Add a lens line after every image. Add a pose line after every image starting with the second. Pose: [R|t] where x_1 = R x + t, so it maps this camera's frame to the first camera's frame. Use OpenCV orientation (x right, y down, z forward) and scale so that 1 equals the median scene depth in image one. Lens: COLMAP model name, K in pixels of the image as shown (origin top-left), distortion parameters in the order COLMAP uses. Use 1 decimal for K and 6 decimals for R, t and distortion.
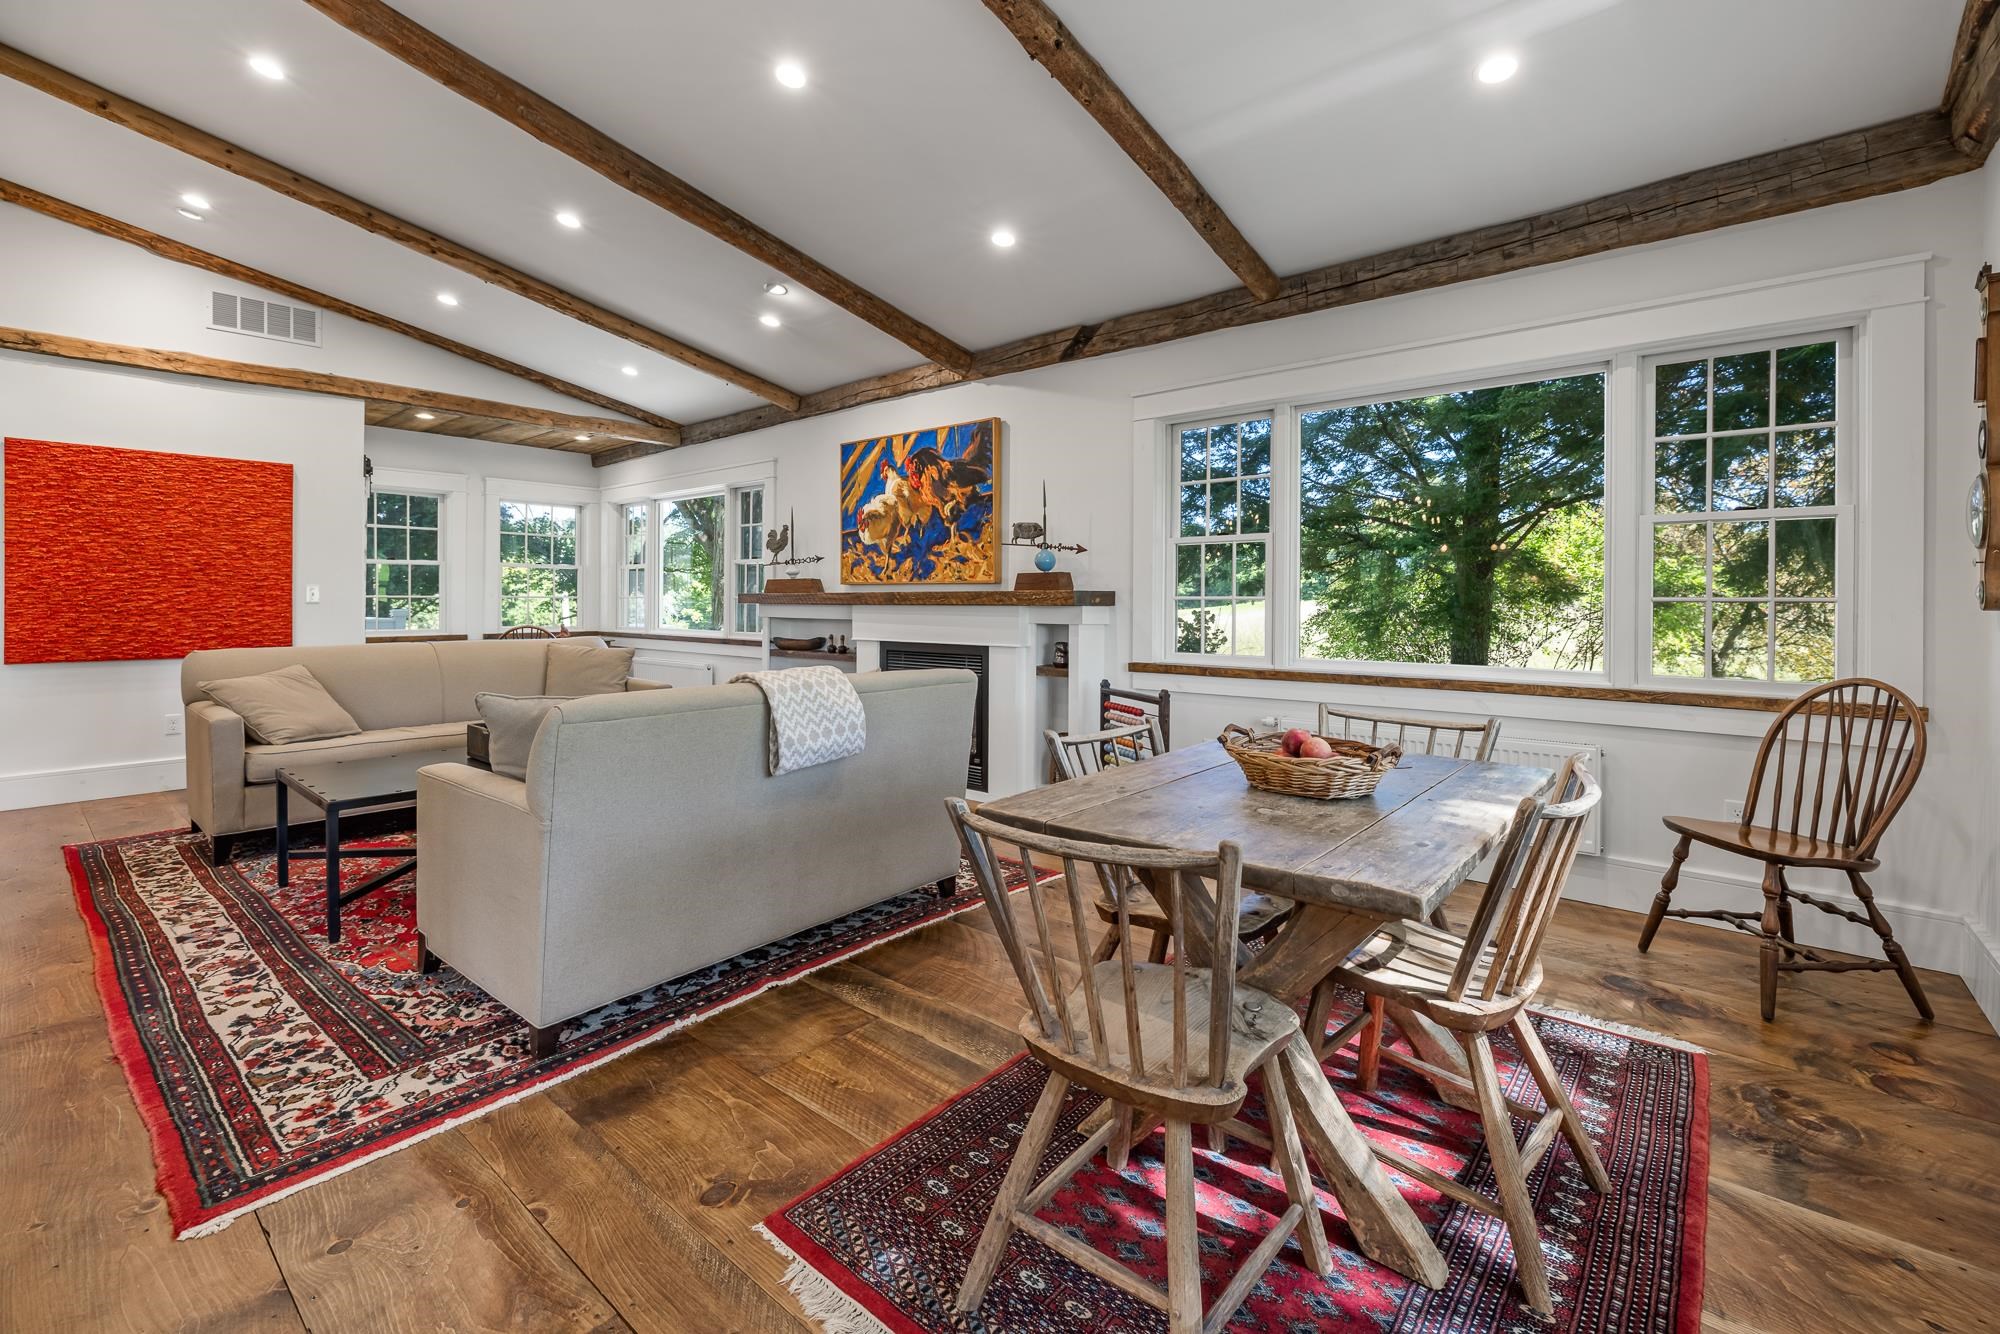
lens RADIAL K [[860.8, 0, 994.4], [0, 860.8, 604.3], [0, 0, 1]] dist [-0.000153, -0.000448]
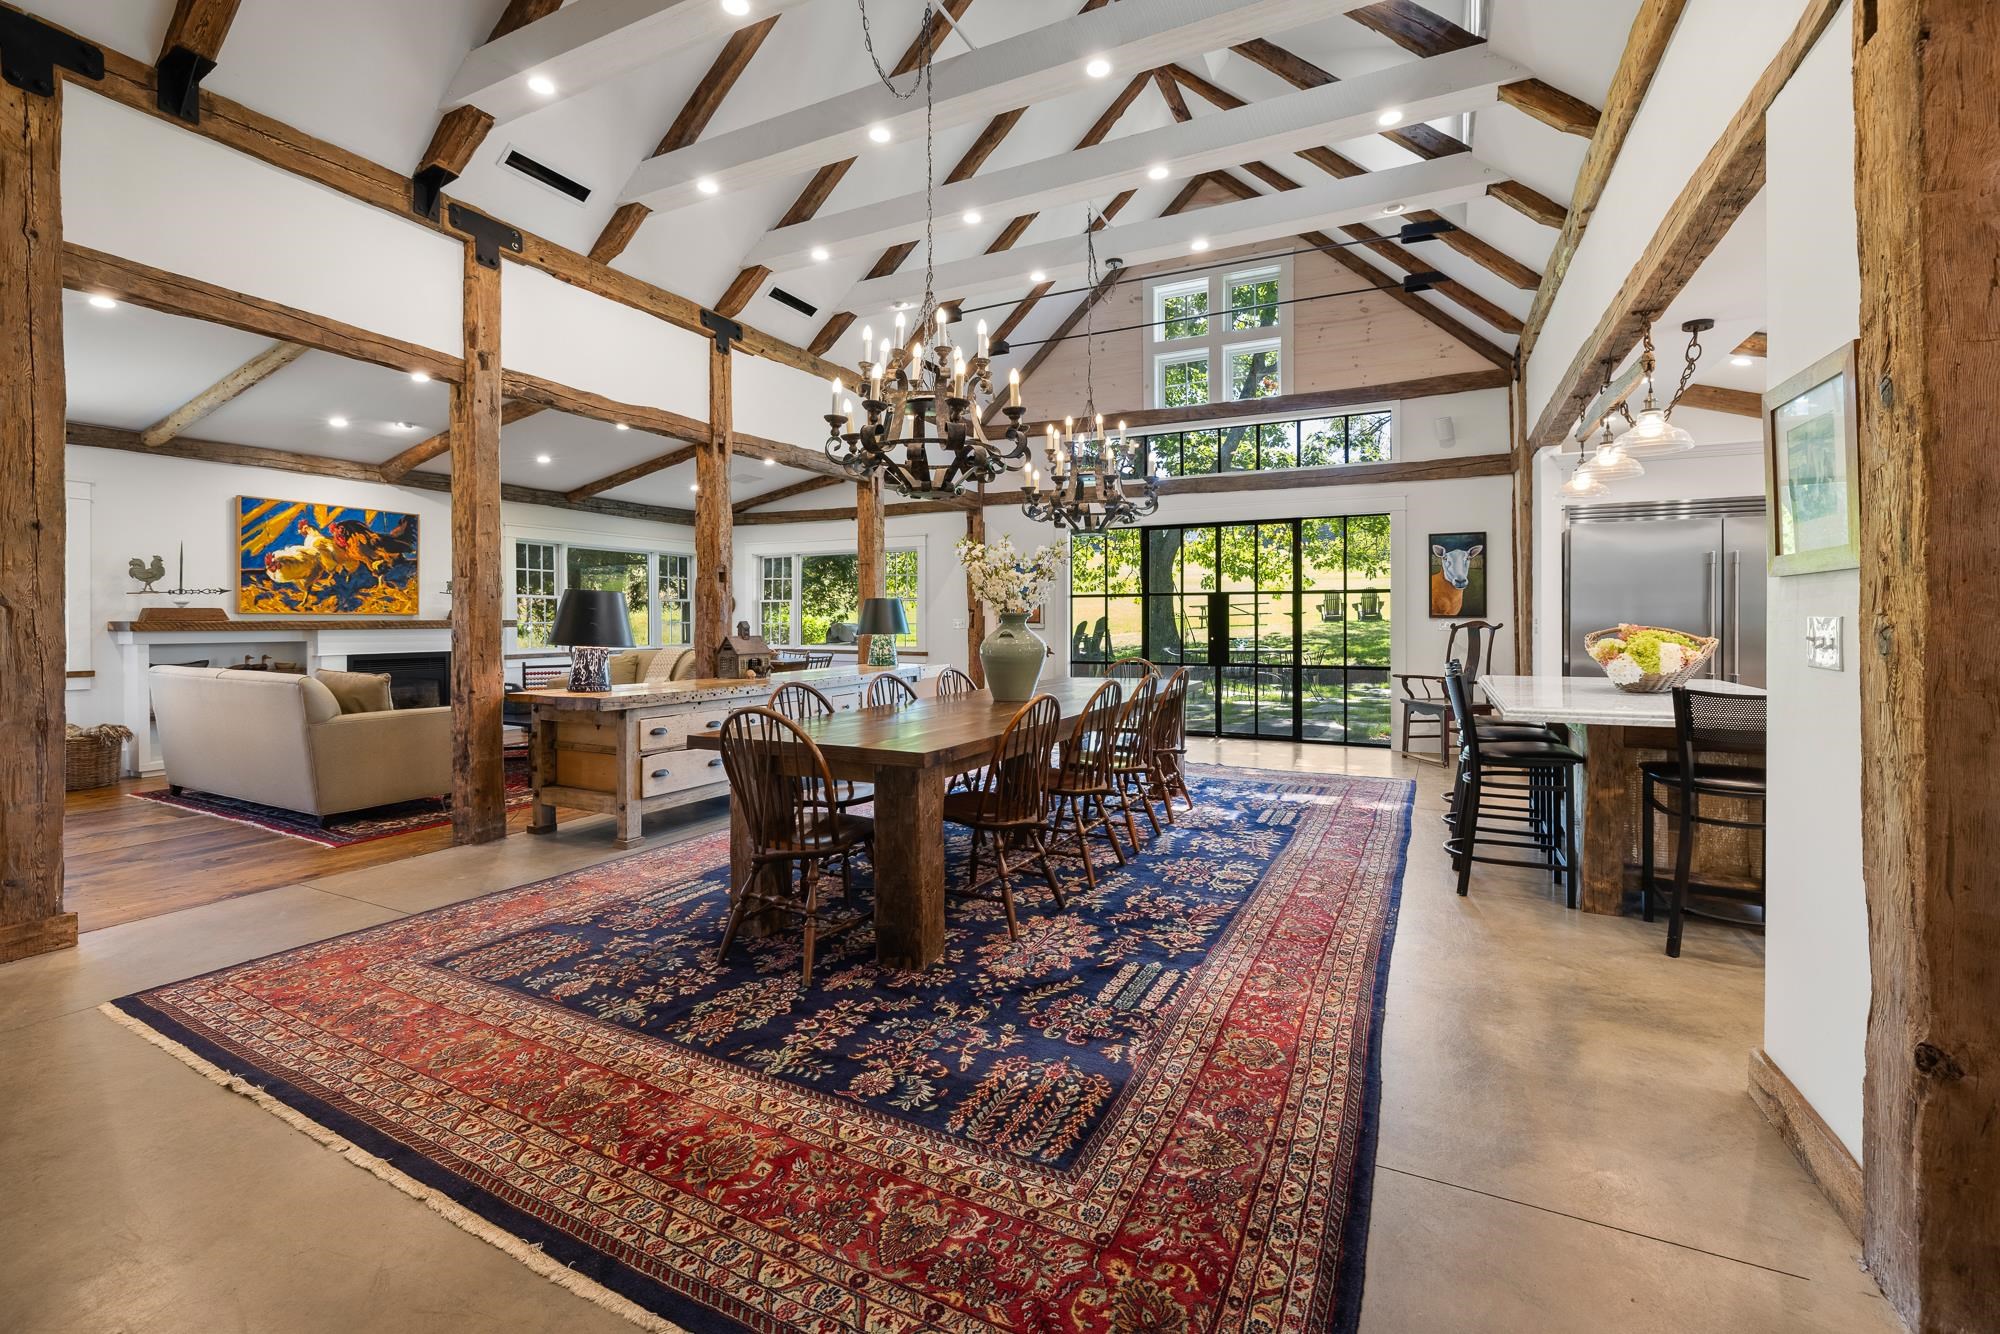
lens RADIAL K [[860.6, 0, 992.1], [0, 860.6, 625.8], [0, 0, 1]] dist [-0.001173, -0.000212]
pose [[-0.232457, -0.011095, 0.972543, -1.975028], [0.003093, 0.999921, 0.012147, -0.021758], [-0.972602, 0.005832, -0.232404, 0.336519]]
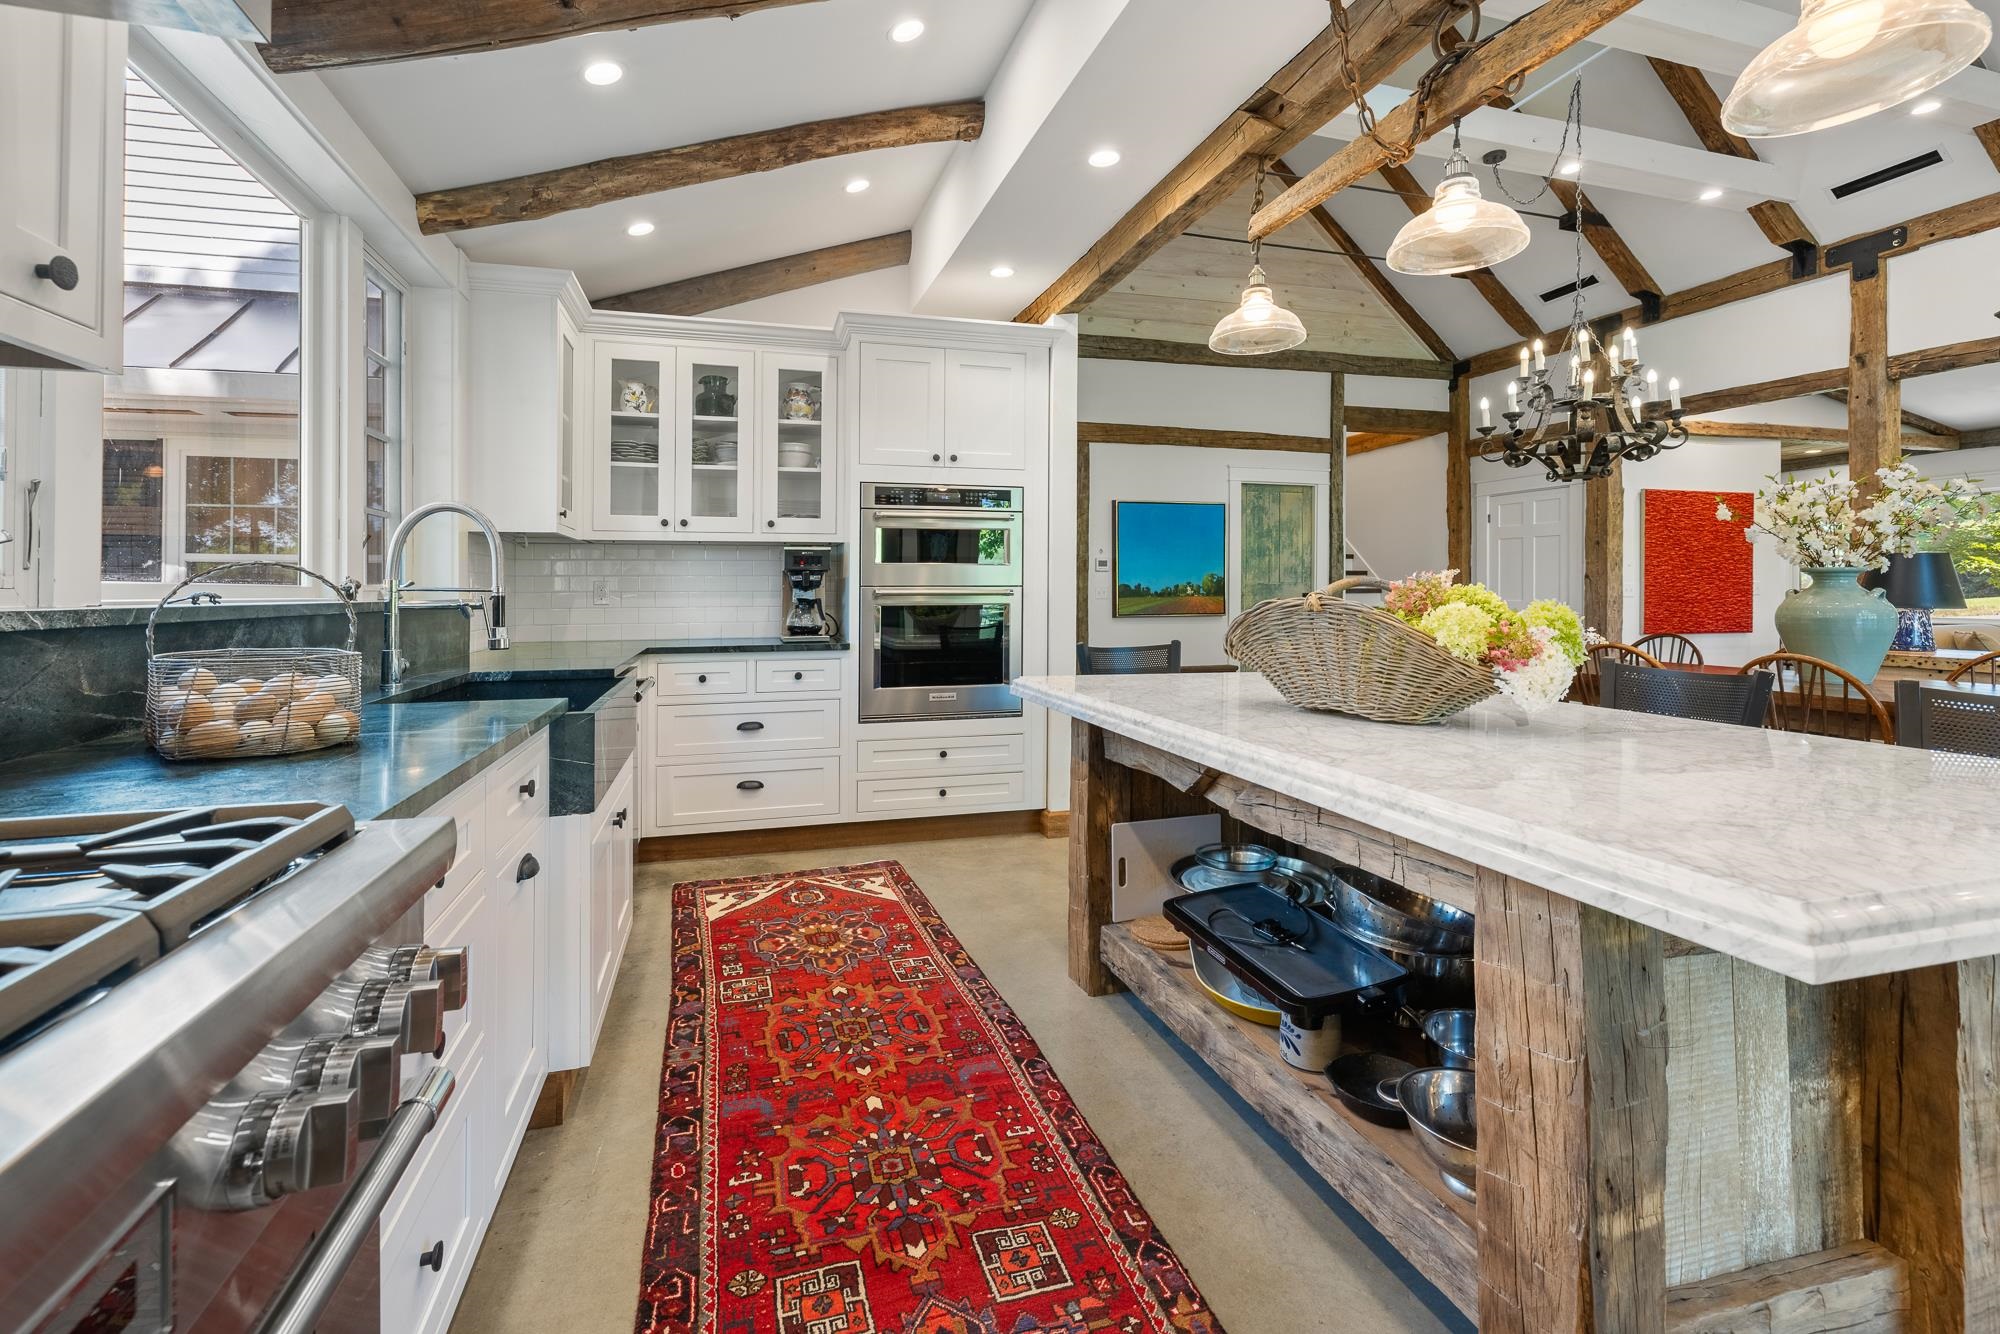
lens RADIAL K [[884.9, 0, 995.5], [0, 884.9, 580.6], [0, 0, 1]] dist [0.001049, -0.000474]
pose [[0.838407, -0.013469, -0.544878, -1.219826], [0.003739, 0.999813, -0.018961, -0.002062], [0.545032, 0.013860, 0.838301, -0.943542]]
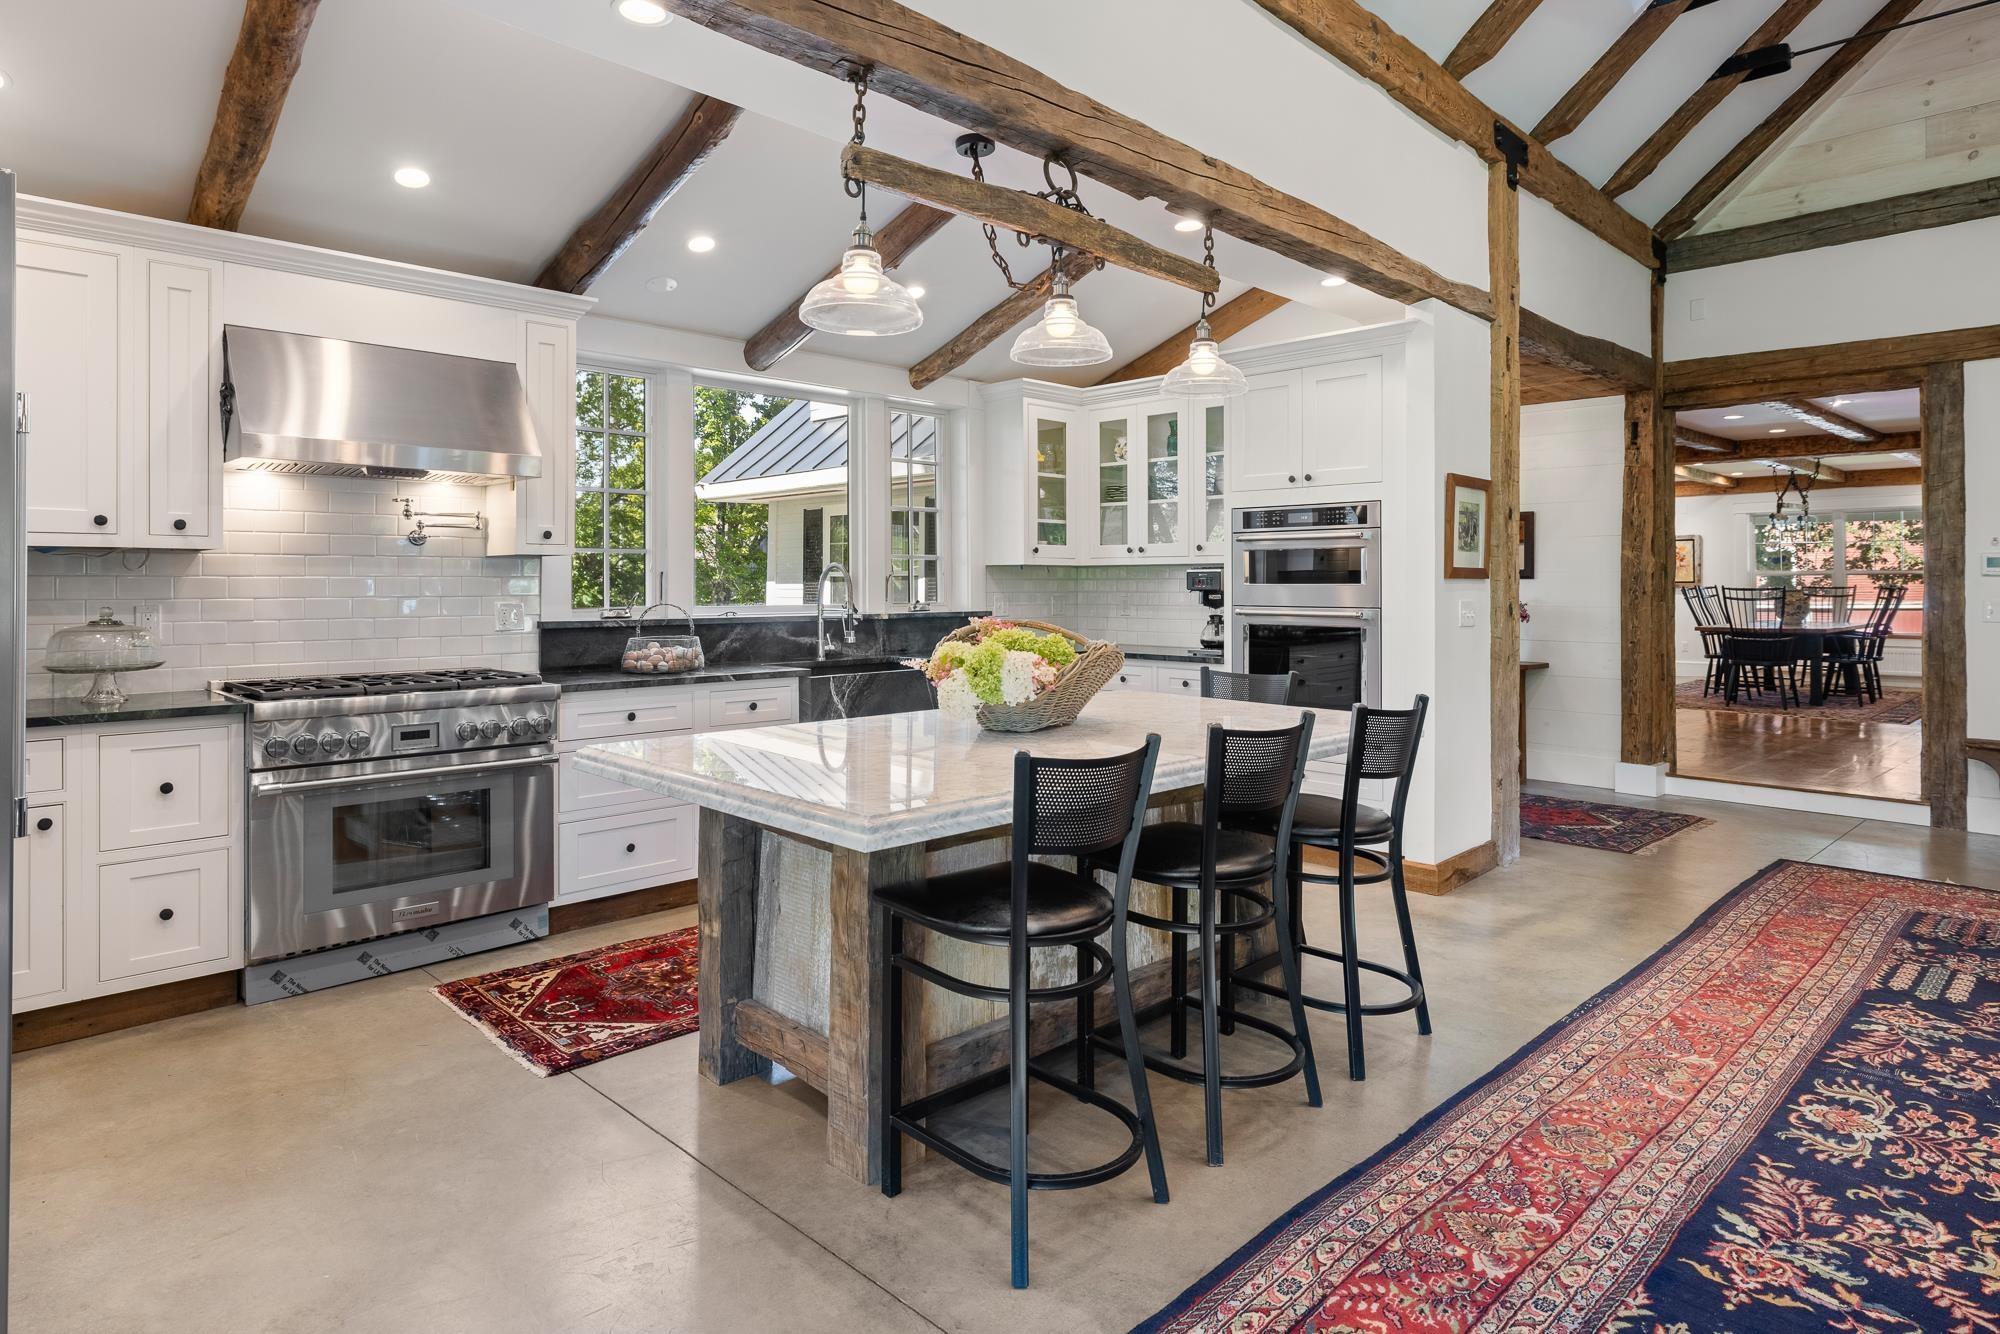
lens RADIAL K [[1136.6, 0, 997.5], [0, 1136.6, 579.0], [0, 0, 1]] dist [-0.002013, -0.001085]
pose [[-0.082445, -0.008404, -0.996560, -0.614424], [-0.006693, 0.999947, -0.007879, -0.028582], [0.996573, 0.006021, -0.082497, -0.462540]]
